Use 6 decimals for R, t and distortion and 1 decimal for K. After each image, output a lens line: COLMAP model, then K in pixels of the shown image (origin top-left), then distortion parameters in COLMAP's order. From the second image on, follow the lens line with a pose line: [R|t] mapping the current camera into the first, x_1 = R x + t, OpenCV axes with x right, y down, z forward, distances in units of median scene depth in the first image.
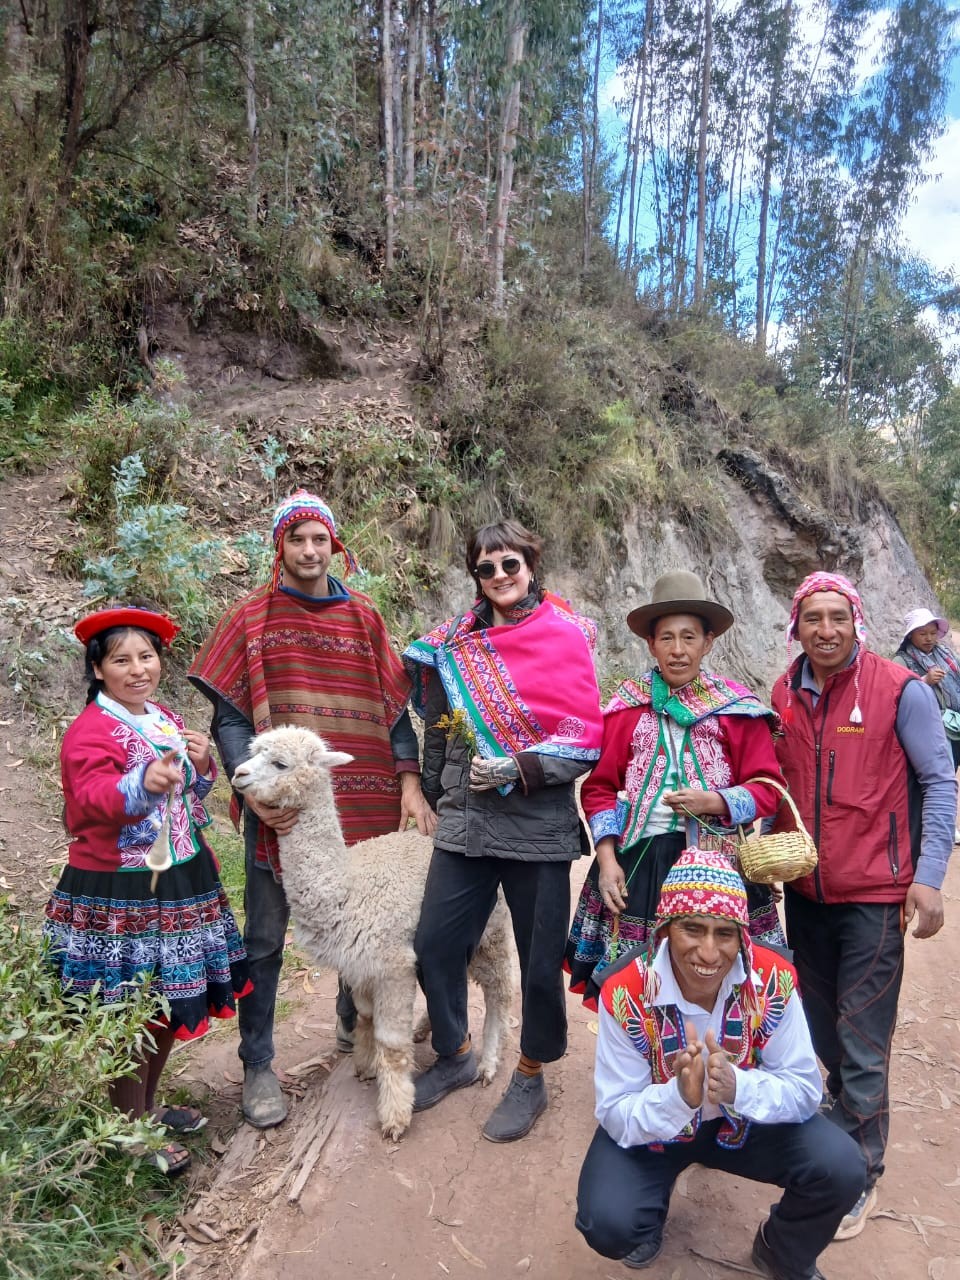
lens RADIAL K [[946.7, 0, 480.0], [0, 946.7, 640.0], [0, 0, 1]] dist [0.124816, -0.220733]
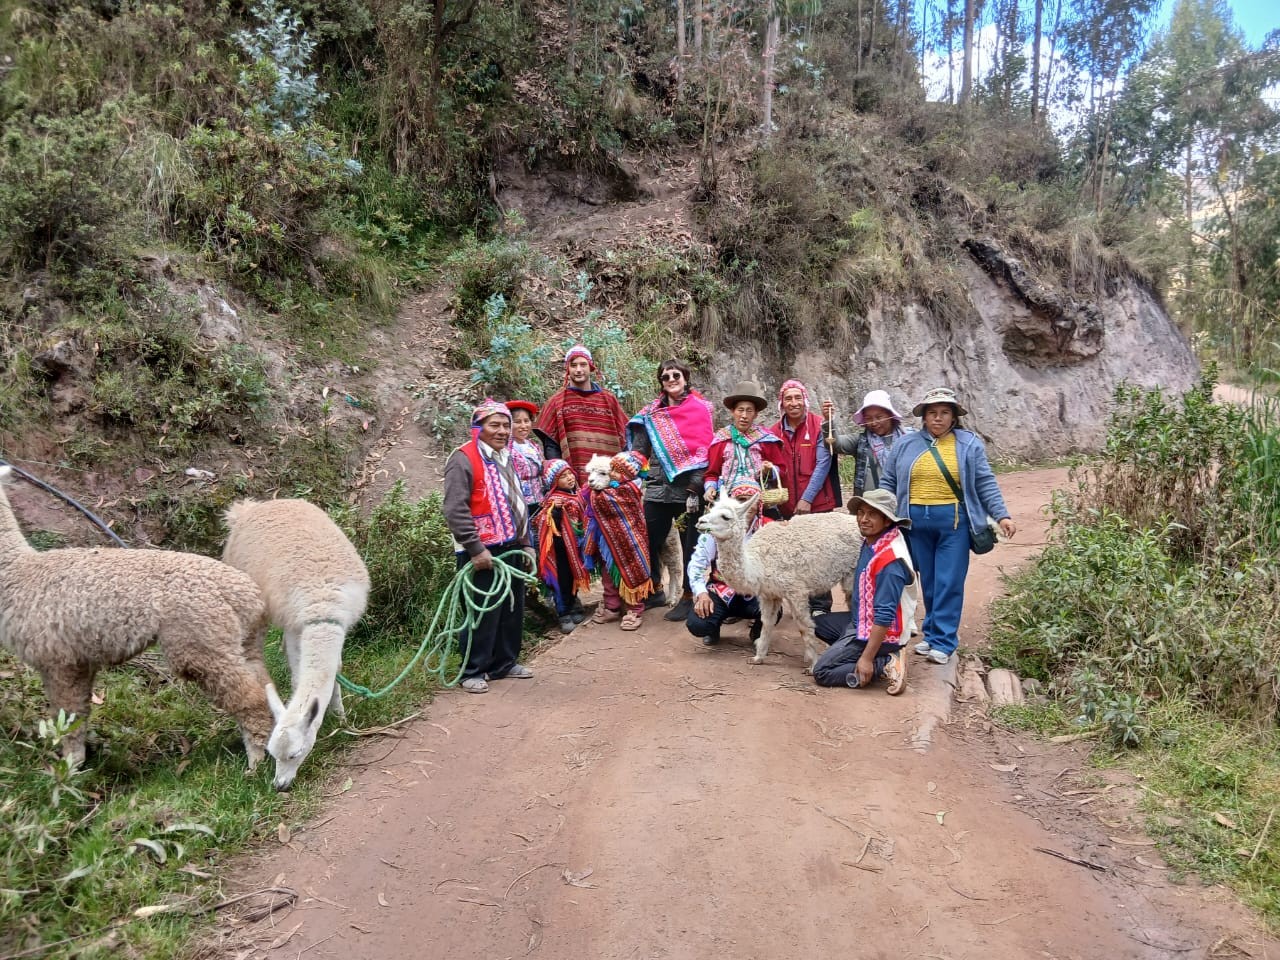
lens RADIAL K [[946.7, 0, 640.0], [0, 946.7, 480.0], [0, 0, 1]] dist [0.124816, -0.220733]
pose [[0.986087, 0.009944, -0.165930, 0.073692], [0.003538, 0.996727, 0.080758, -0.004755], [0.166190, -0.080221, 0.982825, -0.291840]]
